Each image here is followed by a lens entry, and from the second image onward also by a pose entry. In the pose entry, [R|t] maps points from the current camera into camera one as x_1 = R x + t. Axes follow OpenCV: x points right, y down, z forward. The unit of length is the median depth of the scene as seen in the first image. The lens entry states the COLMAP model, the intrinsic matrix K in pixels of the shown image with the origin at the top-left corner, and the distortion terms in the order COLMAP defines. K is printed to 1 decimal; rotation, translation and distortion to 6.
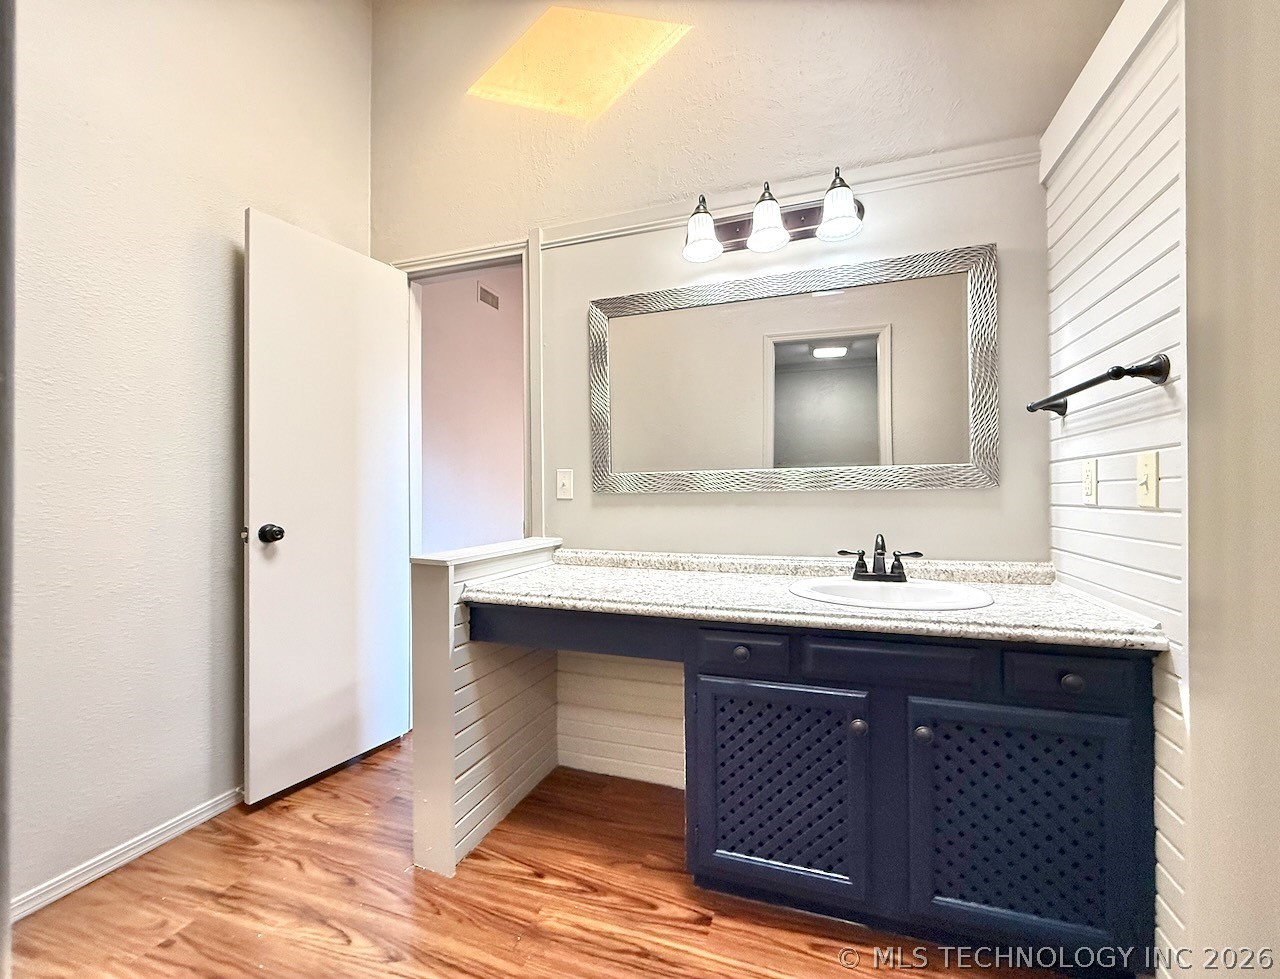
lens RADIAL K [[519.0, 0, 647.9], [0, 519.0, 491.0], [0, 0, 1]] dist [0.001008, 0.000158]
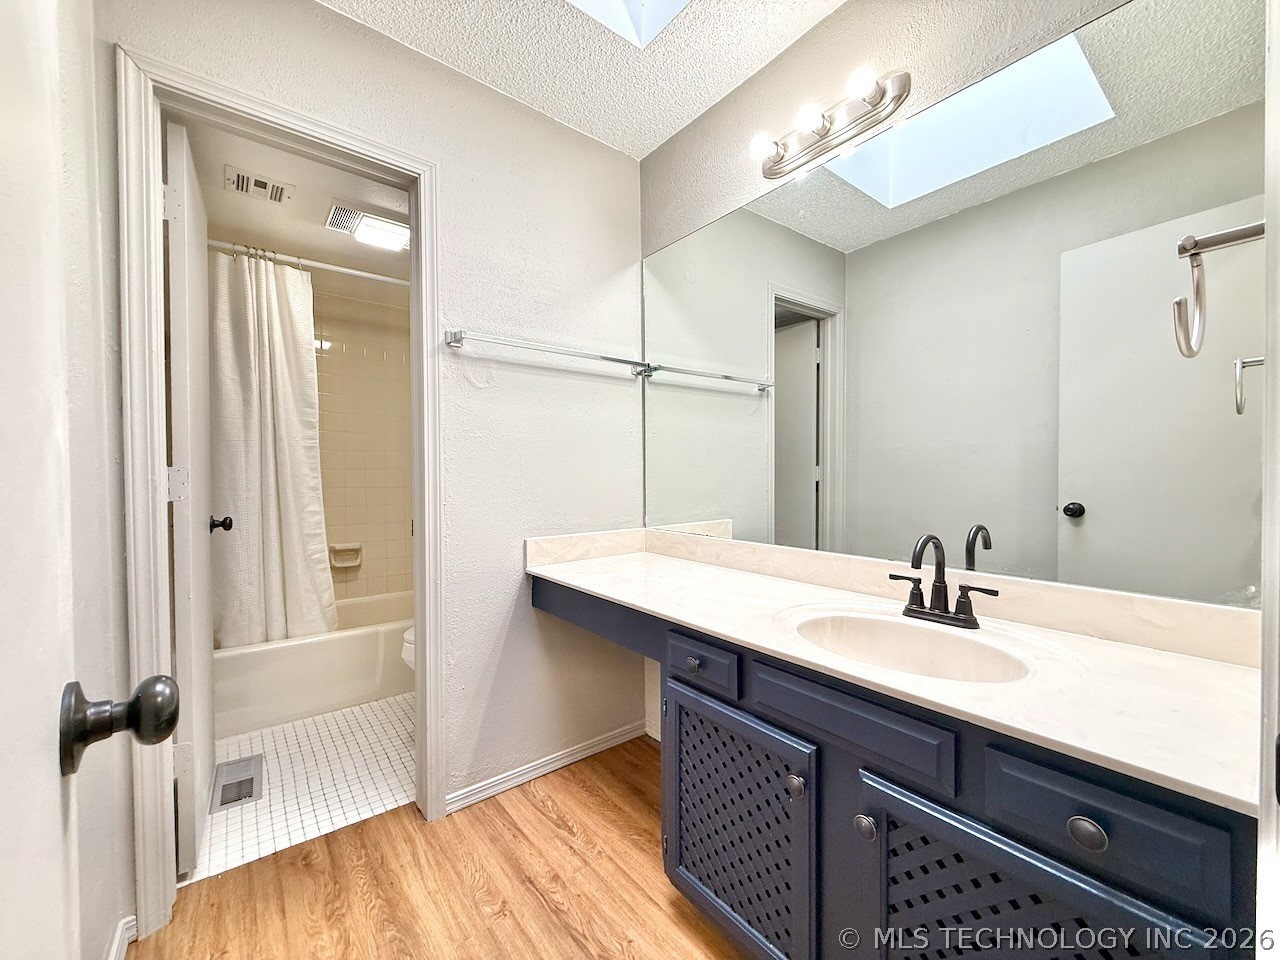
lens RADIAL K [[508.6, 0, 622.2], [0, 508.6, 479.7], [0, 0, 1]] dist [-0.000435, -0.000045]
pose [[0.819203, 0.011347, -0.573392, 0.519505], [-0.002078, 0.999856, 0.016818, -0.045799], [0.573500, -0.012585, 0.819109, 0.134178]]
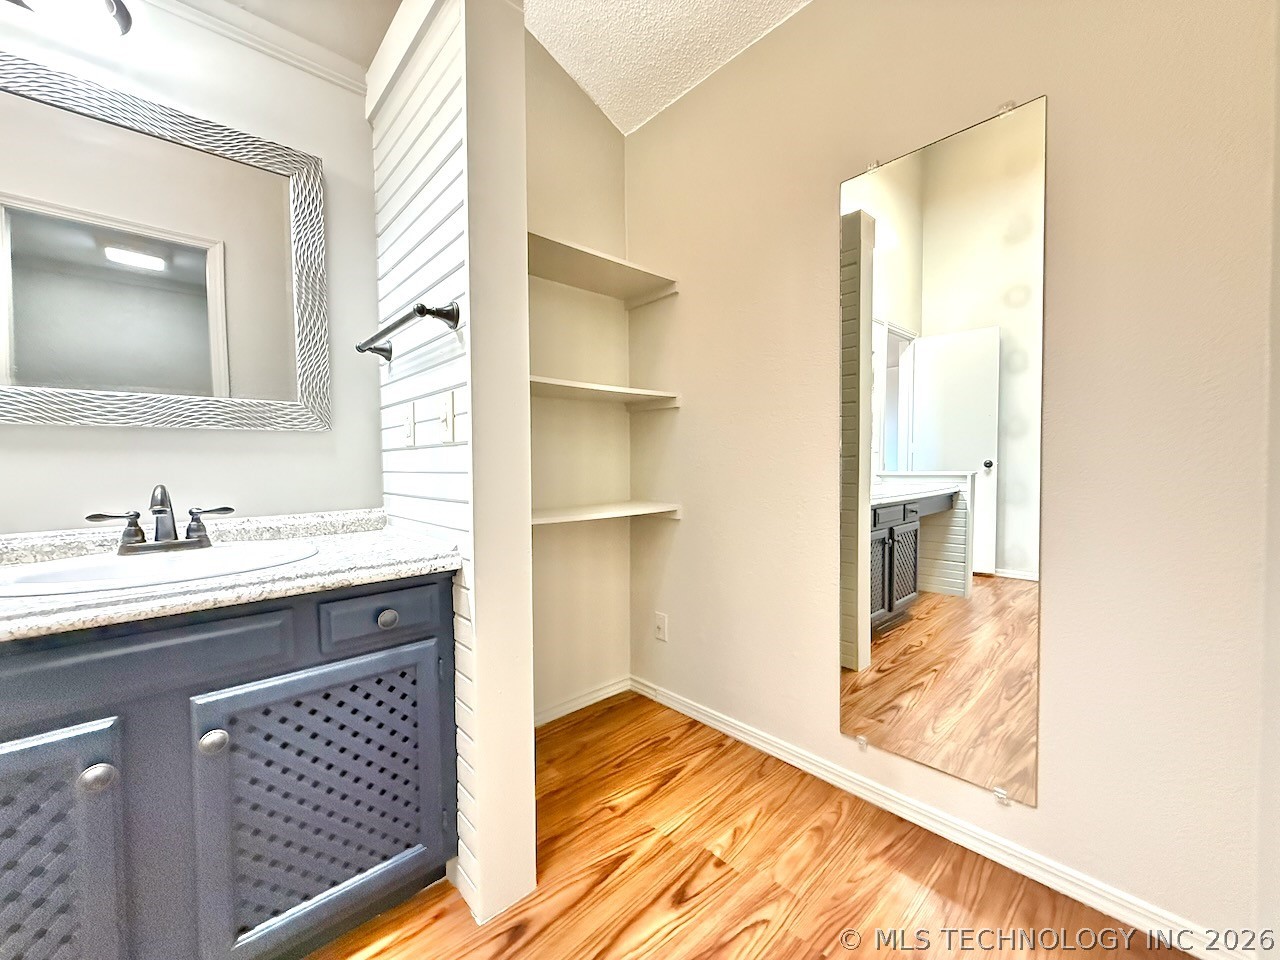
lens RADIAL K [[508.6, 0, 637.5], [0, 508.6, 481.4], [0, 0, 1]] dist [-0.000435, -0.000045]
pose [[0.478396, -0.030352, 0.877619, 0.150054], [0.001244, 0.999425, 0.033887, 0.055876], [-0.878143, -0.015120, 0.478159, 0.094509]]
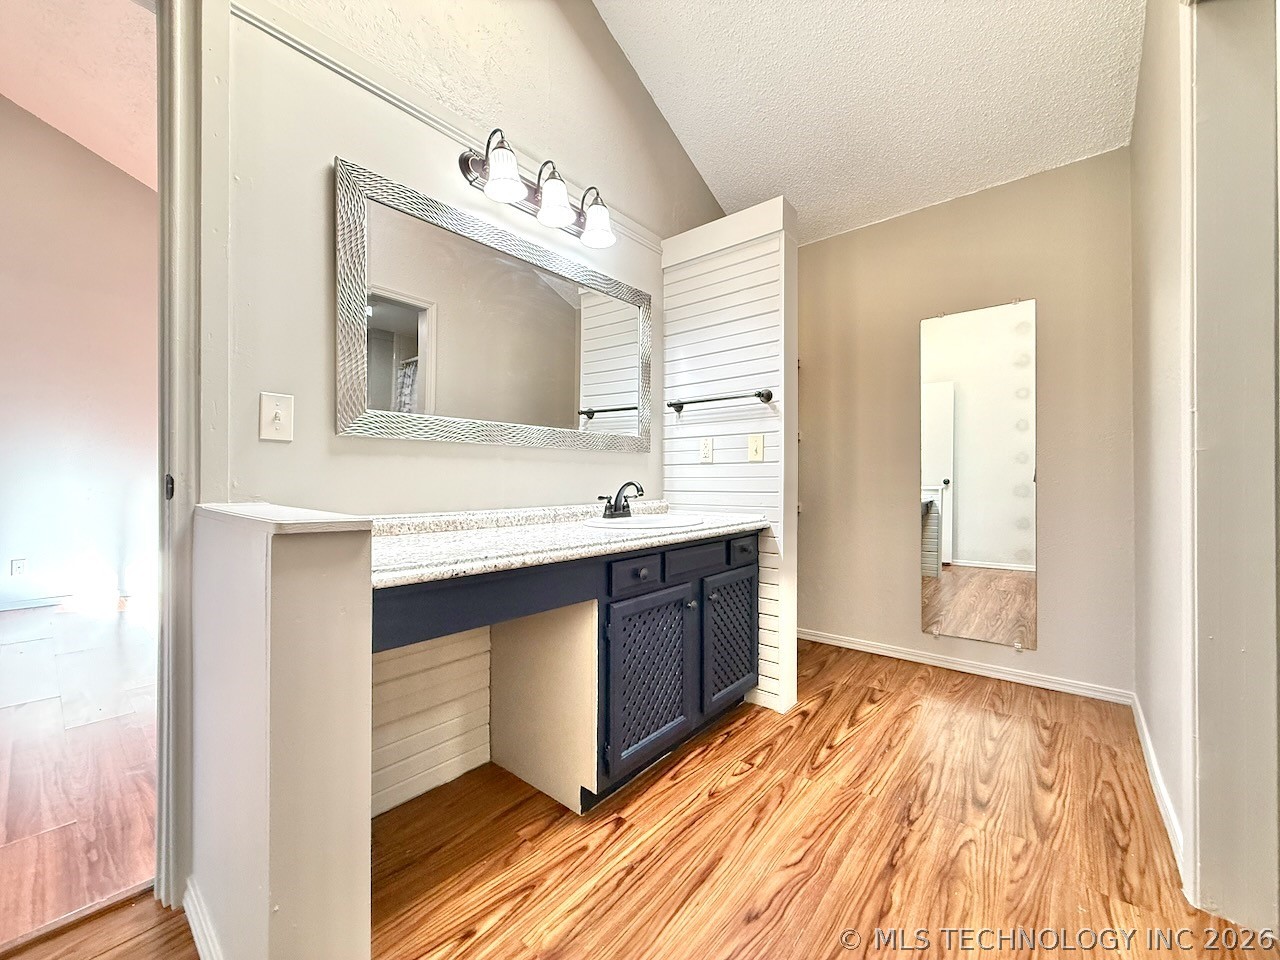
lens RADIAL K [[508.6, 0, 640.5], [0, 508.6, 482.5], [0, 0, 1]] dist [-0.000435, -0.000045]
pose [[0.358703, 0.003974, 0.933443, -0.796458], [-0.007699, 0.999970, -0.001299, 0.088726], [-0.933420, -0.006720, 0.358722, 0.507531]]
